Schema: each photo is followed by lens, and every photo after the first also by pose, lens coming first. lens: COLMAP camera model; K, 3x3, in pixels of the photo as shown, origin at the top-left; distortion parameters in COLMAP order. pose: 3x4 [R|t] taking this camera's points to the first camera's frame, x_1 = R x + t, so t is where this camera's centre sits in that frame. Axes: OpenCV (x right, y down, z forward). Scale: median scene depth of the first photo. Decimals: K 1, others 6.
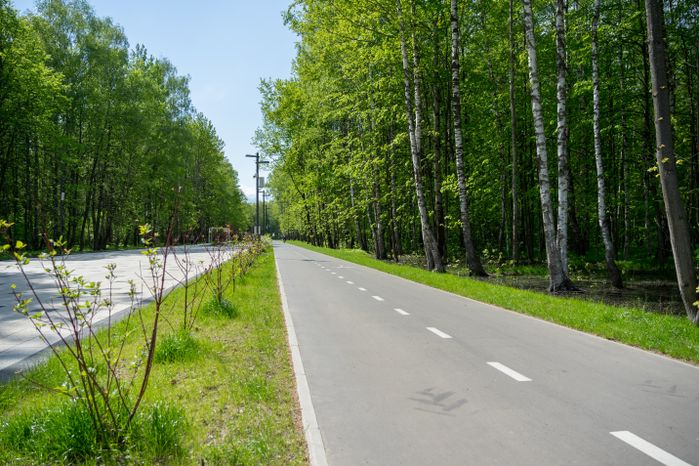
lens RADIAL K [[503.5, 0, 348.3], [0, 503.5, 223.6], [0, 0, 1]] dist [0.036449, 0.002921]
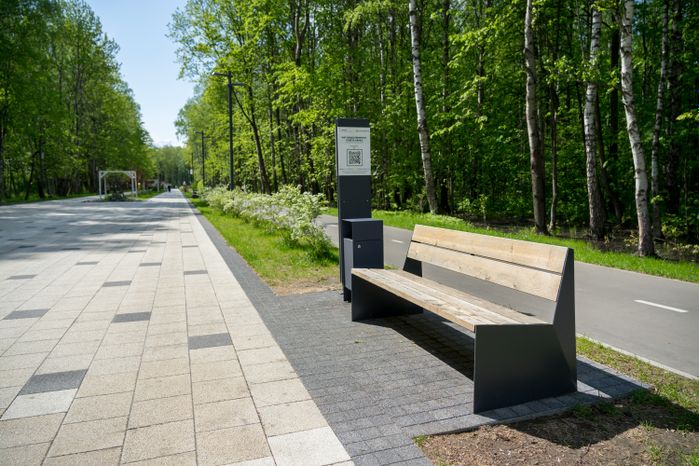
lens RADIAL K [[503.5, 0, 348.3], [0, 503.5, 223.6], [0, 0, 1]] dist [0.036449, 0.002921]
pose [[0.985190, -0.012236, 0.171027, -0.079368], [-0.005117, 0.994908, 0.100657, 0.007922], [-0.171388, -0.100041, 0.980111, 0.314843]]
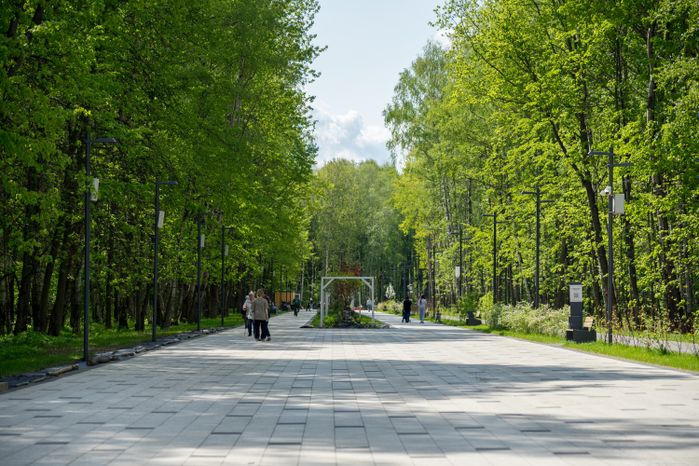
lens RADIAL K [[2070.2, 0, 349.5], [0, 2070.2, 233.0], [0, 0, 1]] dist [0.863091, -0.326372]
pose [[0.988620, 0.004791, -0.150356, -0.035837], [-0.005689, 0.999968, -0.005541, -0.011392], [0.150325, 0.006333, 0.988616, -0.365611]]
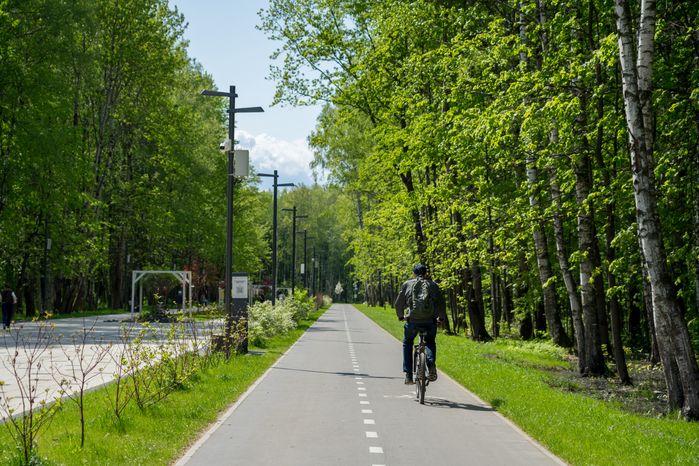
lens RADIAL K [[1564.8, 0, 349.5], [0, 1564.8, 233.0], [0, 0, 1]] dist [0.326514, -0.034155]
pose [[0.989497, 0.014495, -0.143824, 0.025563], [-0.016489, 0.999784, -0.012682, -0.004886], [0.143609, 0.014920, 0.989522, -0.052256]]
